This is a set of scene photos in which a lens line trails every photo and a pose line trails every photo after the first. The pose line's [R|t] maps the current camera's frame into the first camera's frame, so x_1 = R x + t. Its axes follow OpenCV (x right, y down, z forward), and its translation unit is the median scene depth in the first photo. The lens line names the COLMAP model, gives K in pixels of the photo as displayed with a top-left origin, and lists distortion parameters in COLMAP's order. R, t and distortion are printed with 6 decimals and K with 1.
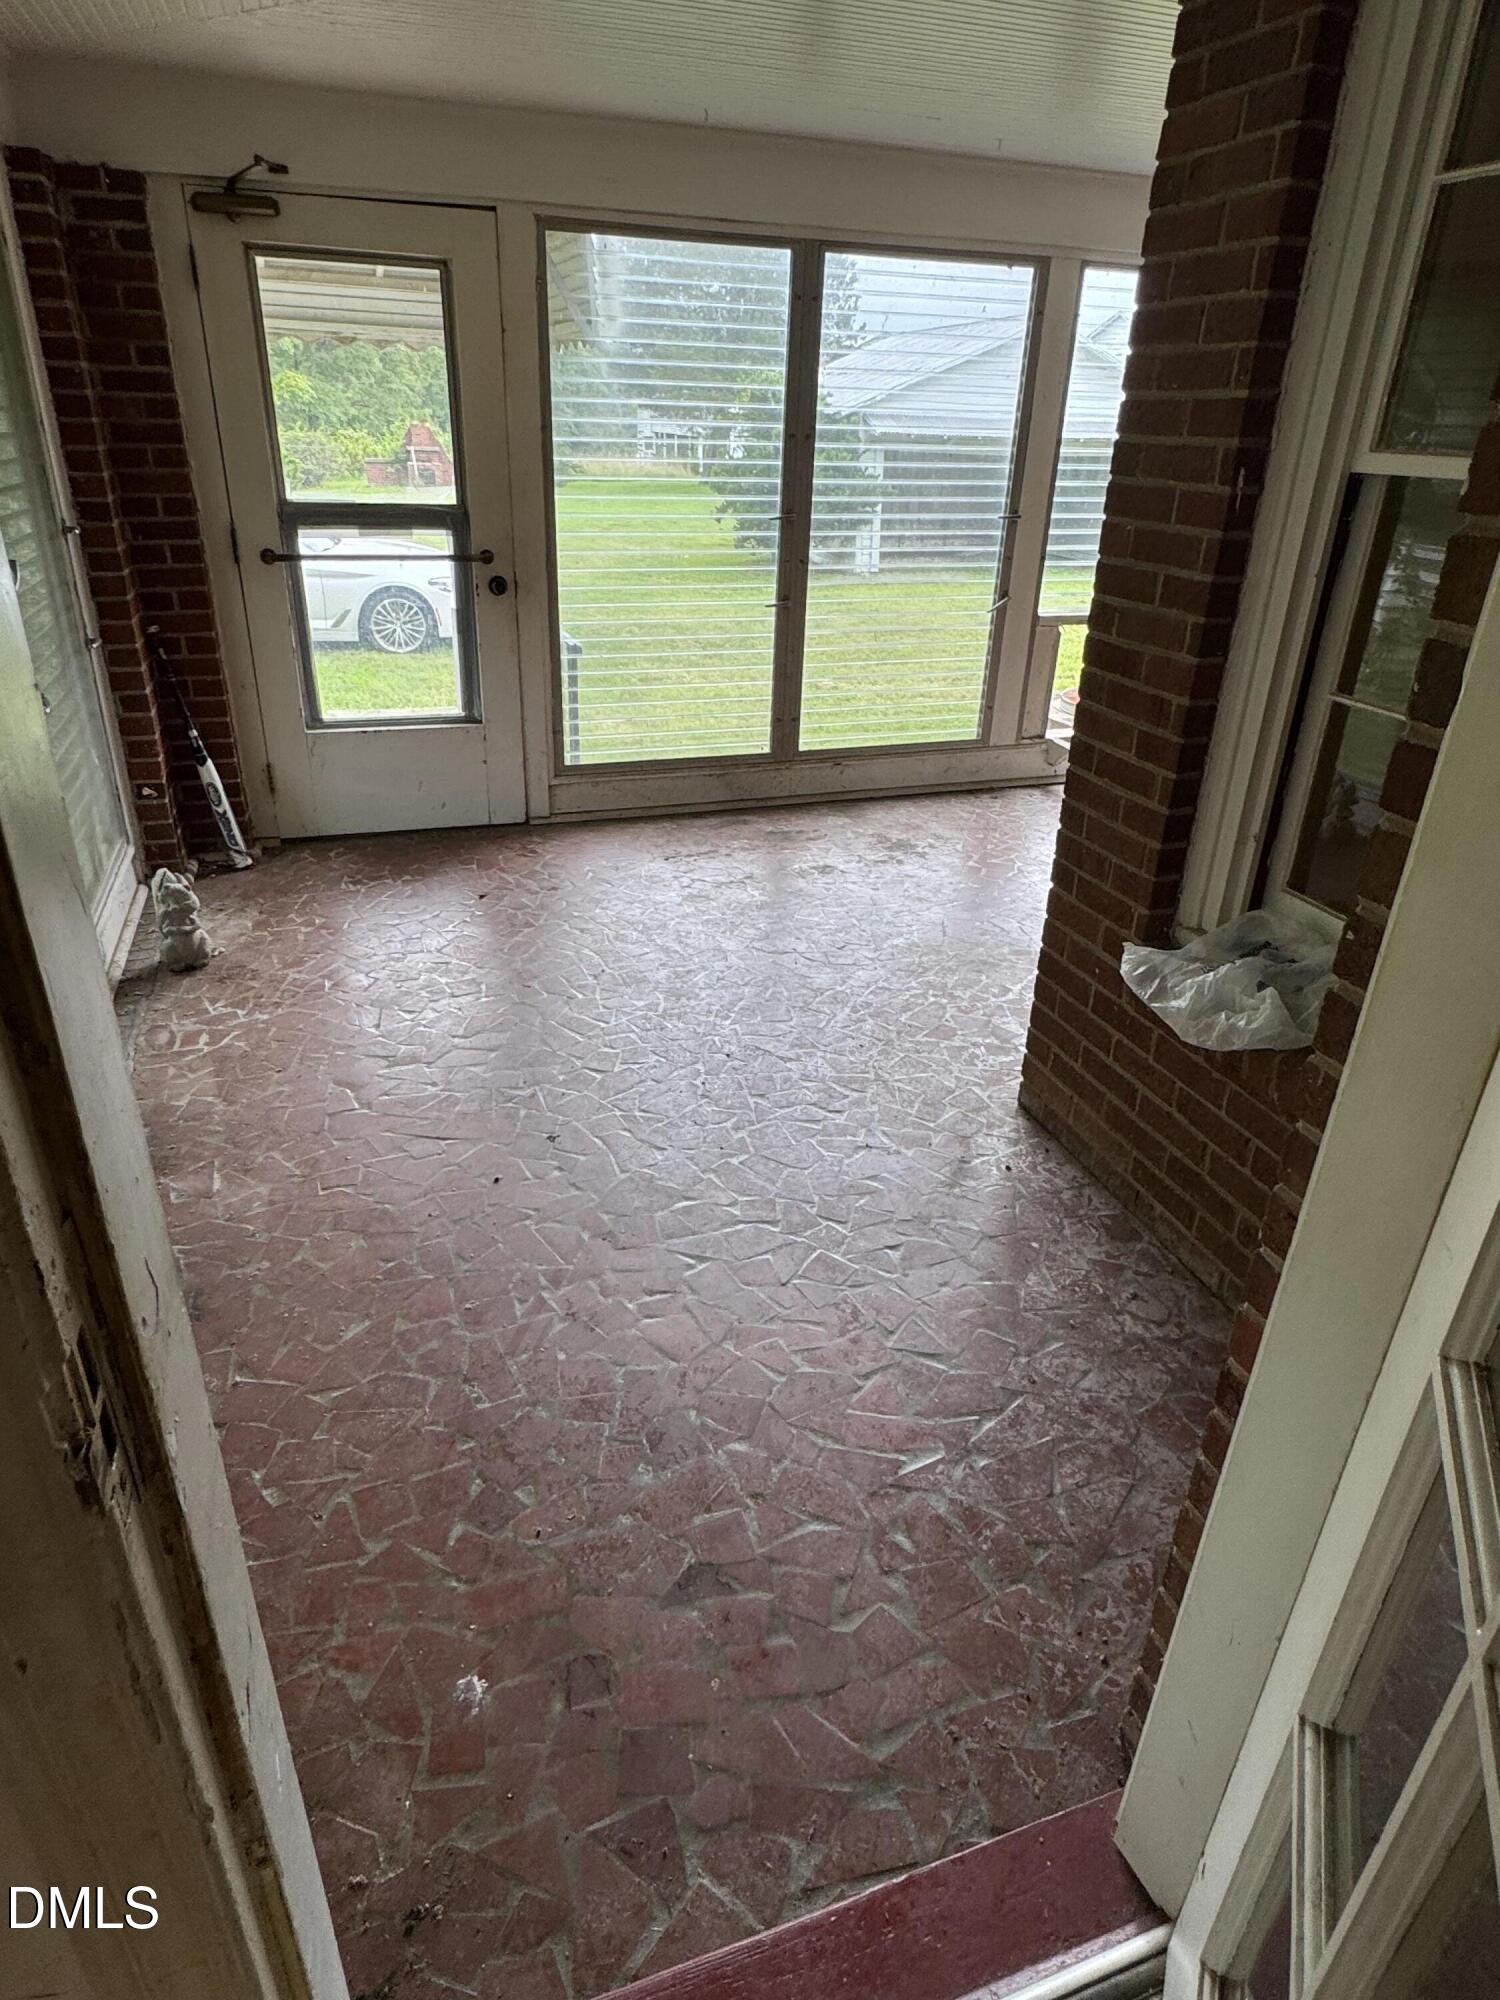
lens RADIAL K [[1165.9, 0, 750.0], [0, 1165.9, 1000.0], [0, 0, 1]] dist [0.023270, -0.000296]
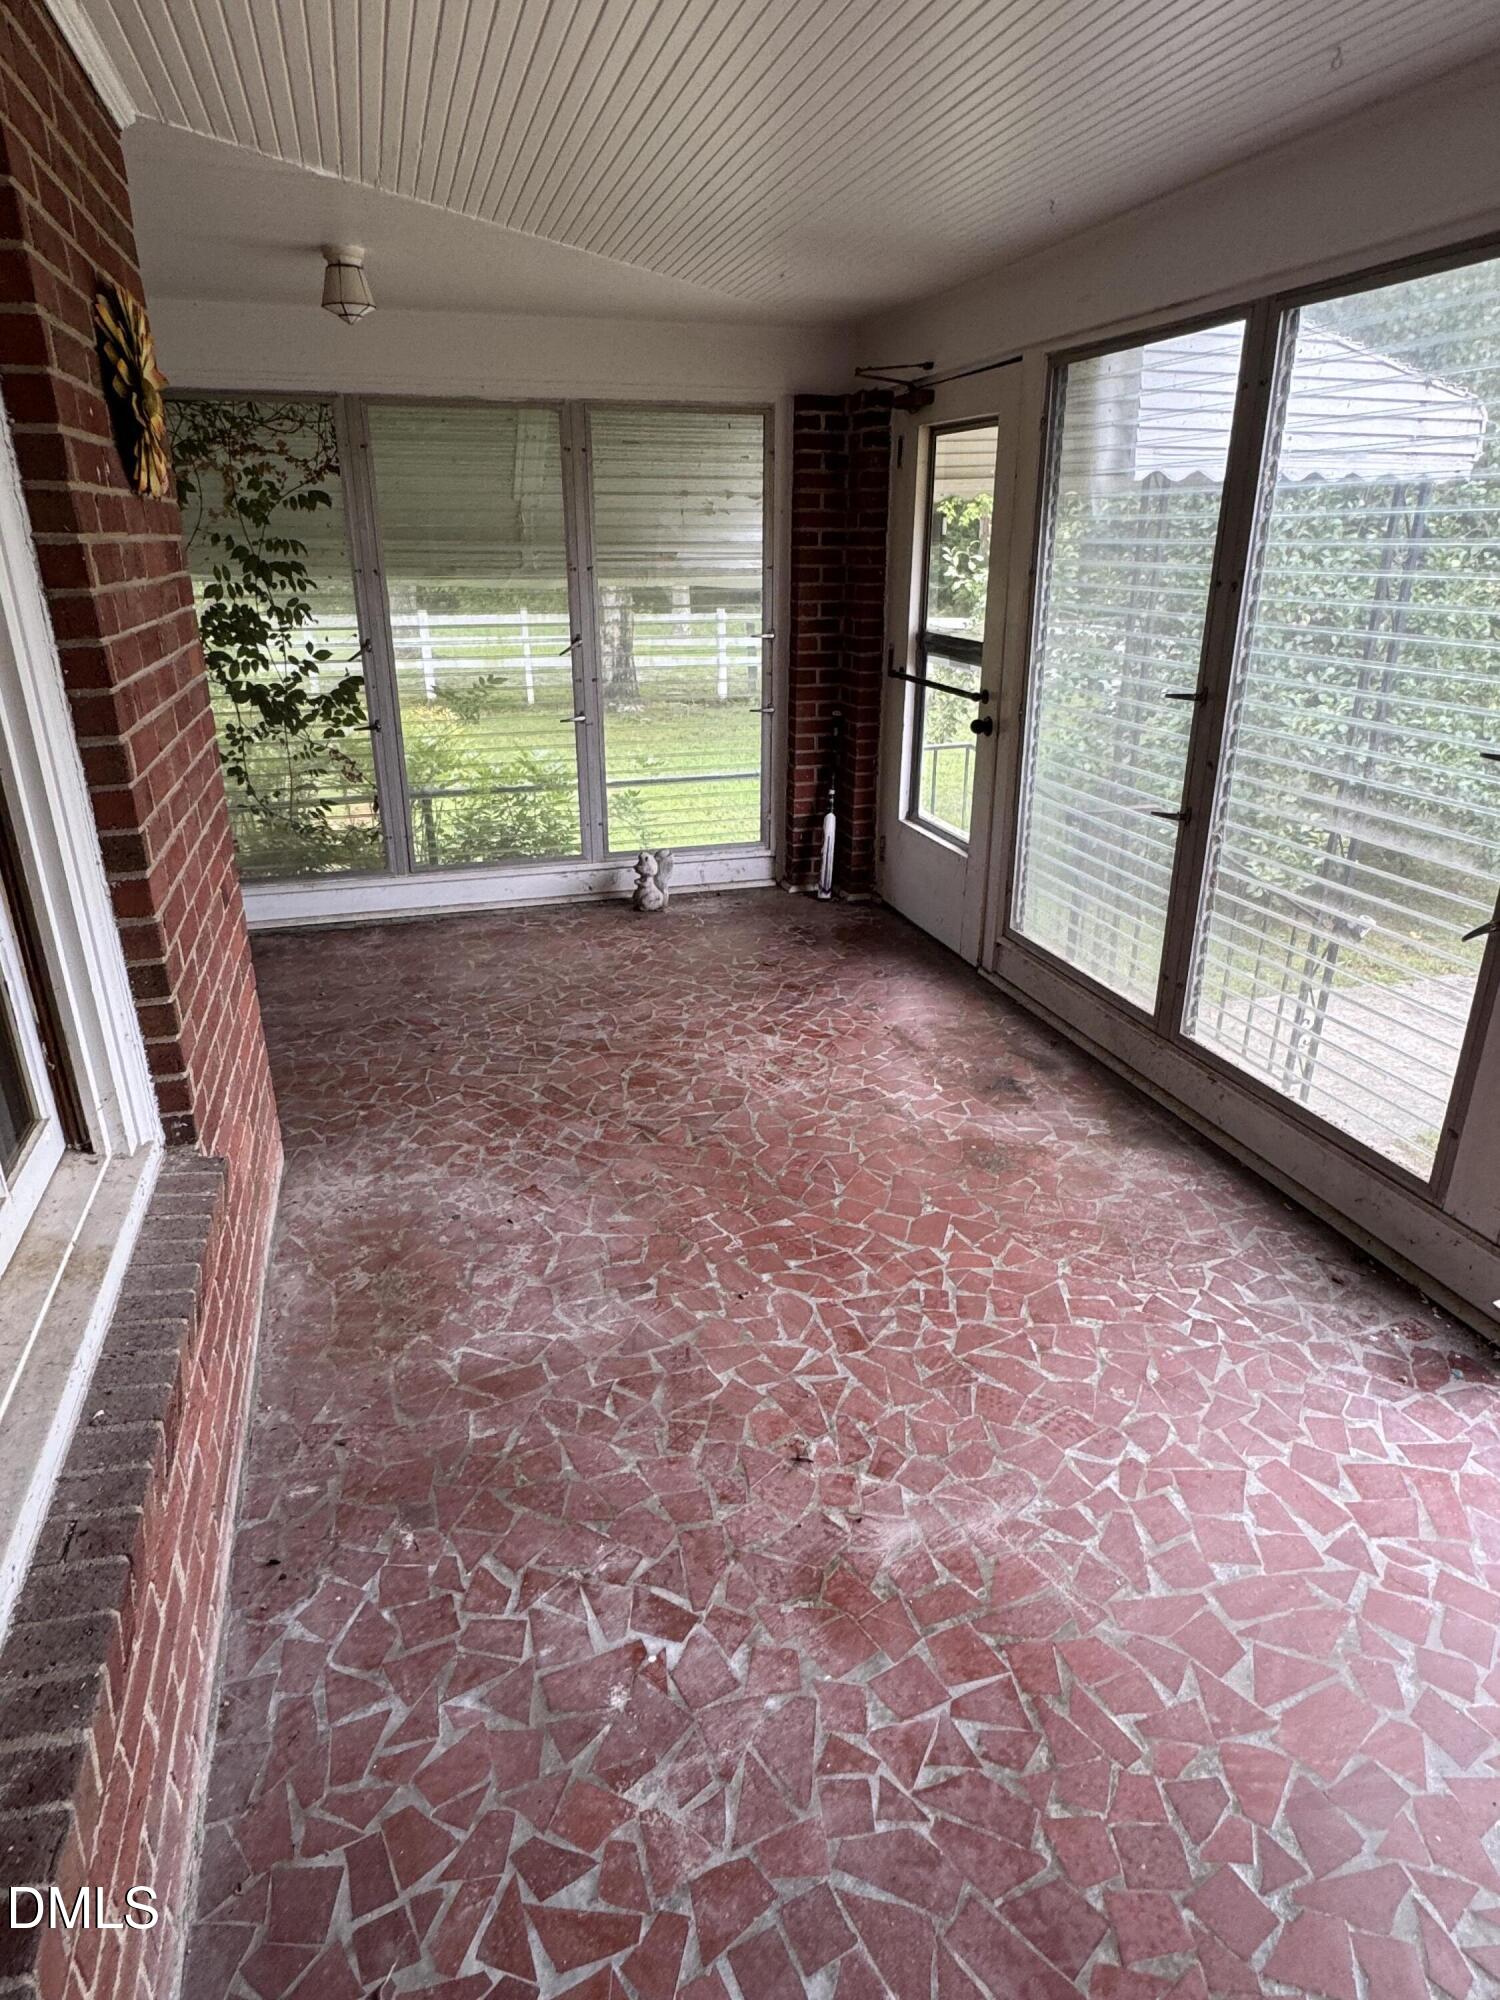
lens RADIAL K [[1165.9, 0, 750.0], [0, 1165.9, 1000.0], [0, 0, 1]] dist [0.023270, -0.000296]
pose [[-0.044572, 0.339416, -0.939580, 0.779577], [-0.452388, 0.831698, 0.321905, -0.384861], [0.890707, 0.439403, 0.116477, 0.804418]]
